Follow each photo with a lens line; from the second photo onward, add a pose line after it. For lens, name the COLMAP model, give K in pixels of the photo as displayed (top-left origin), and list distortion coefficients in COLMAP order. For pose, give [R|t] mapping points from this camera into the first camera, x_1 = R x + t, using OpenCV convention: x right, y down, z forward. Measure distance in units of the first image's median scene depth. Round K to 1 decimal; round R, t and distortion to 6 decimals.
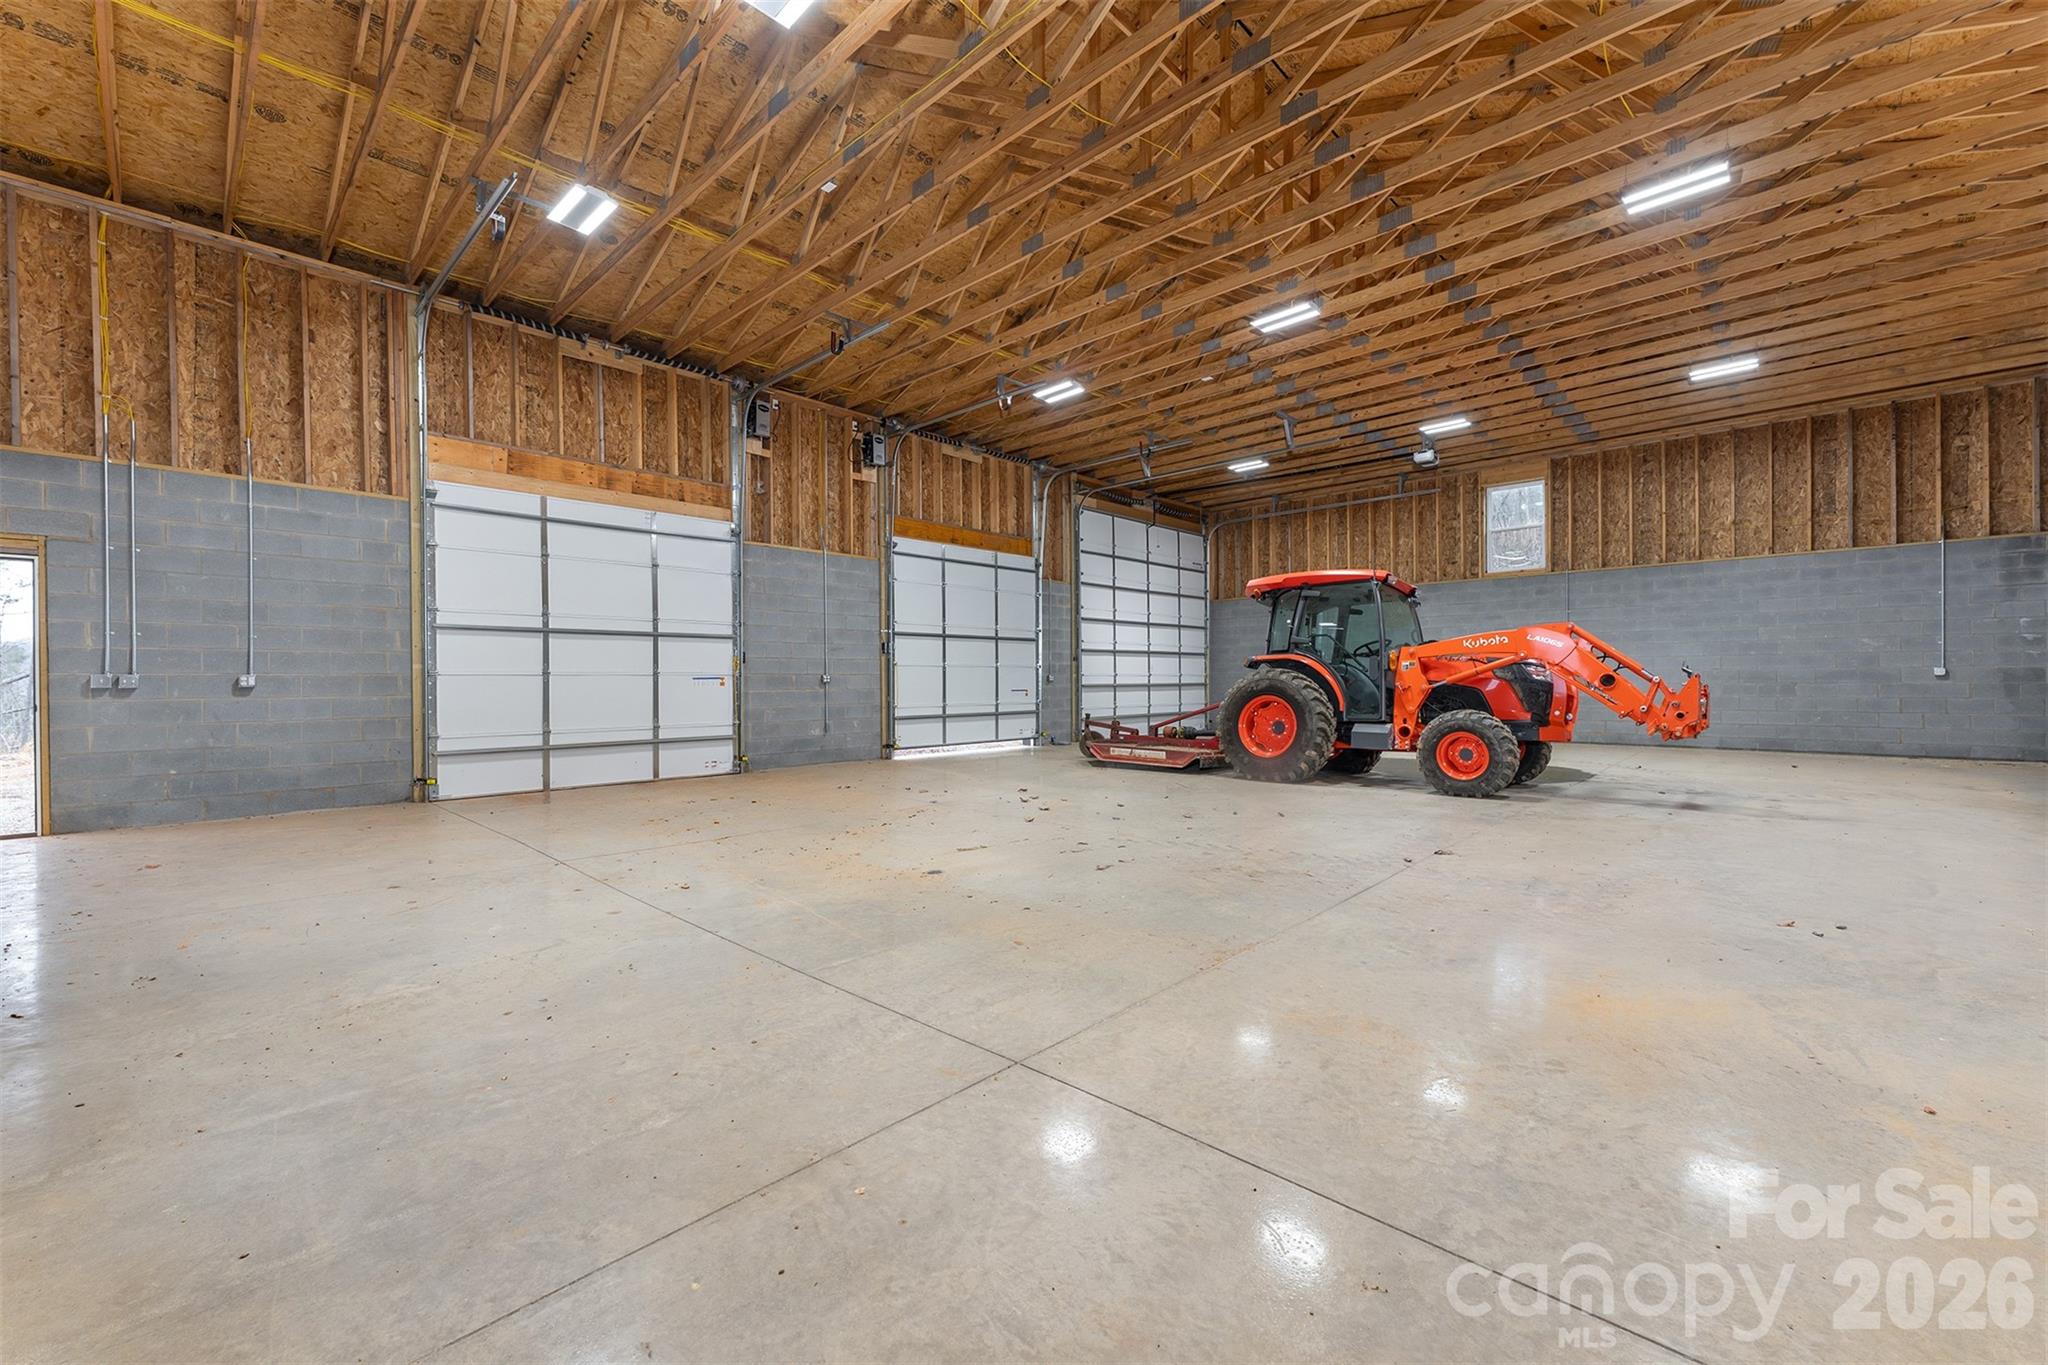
lens RADIAL K [[839.7, 0, 1024.0], [0, 839.7, 682.5], [0, 0, 1]] dist [0.061374, 0.000025]
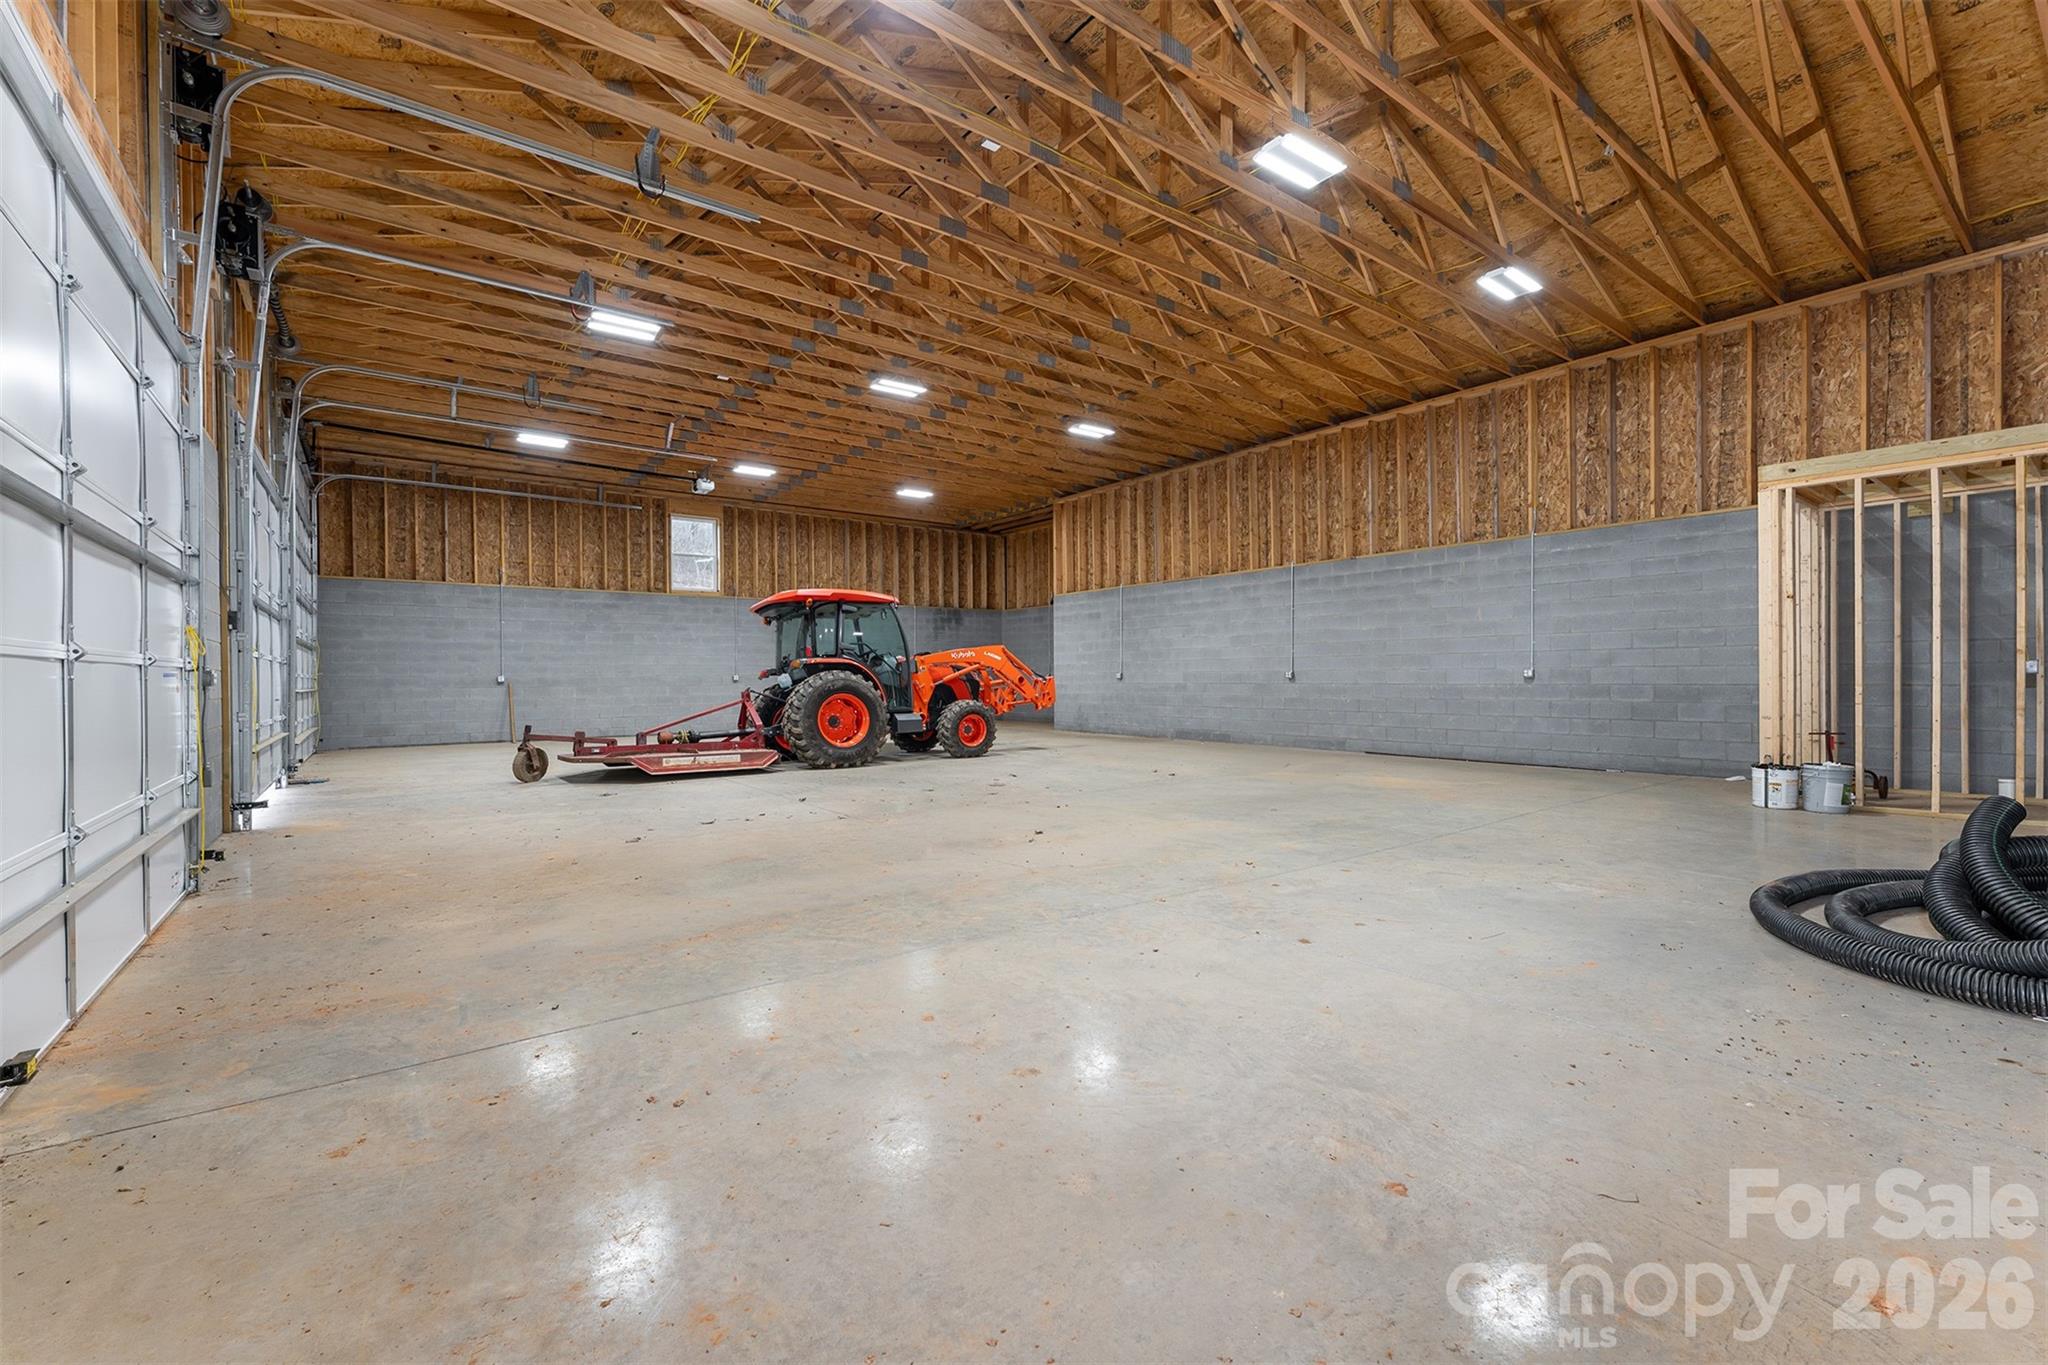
lens RADIAL K [[851.4, 0, 1024.0], [0, 851.4, 682.5], [0, 0, 1]] dist [-0.000015, 0.000007]
pose [[0.149708, -0.002048, 0.988728, -0.610330], [0.009972, 0.999950, 0.000561, 0.001463], [-0.988680, 0.009775, 0.149721, 0.426721]]
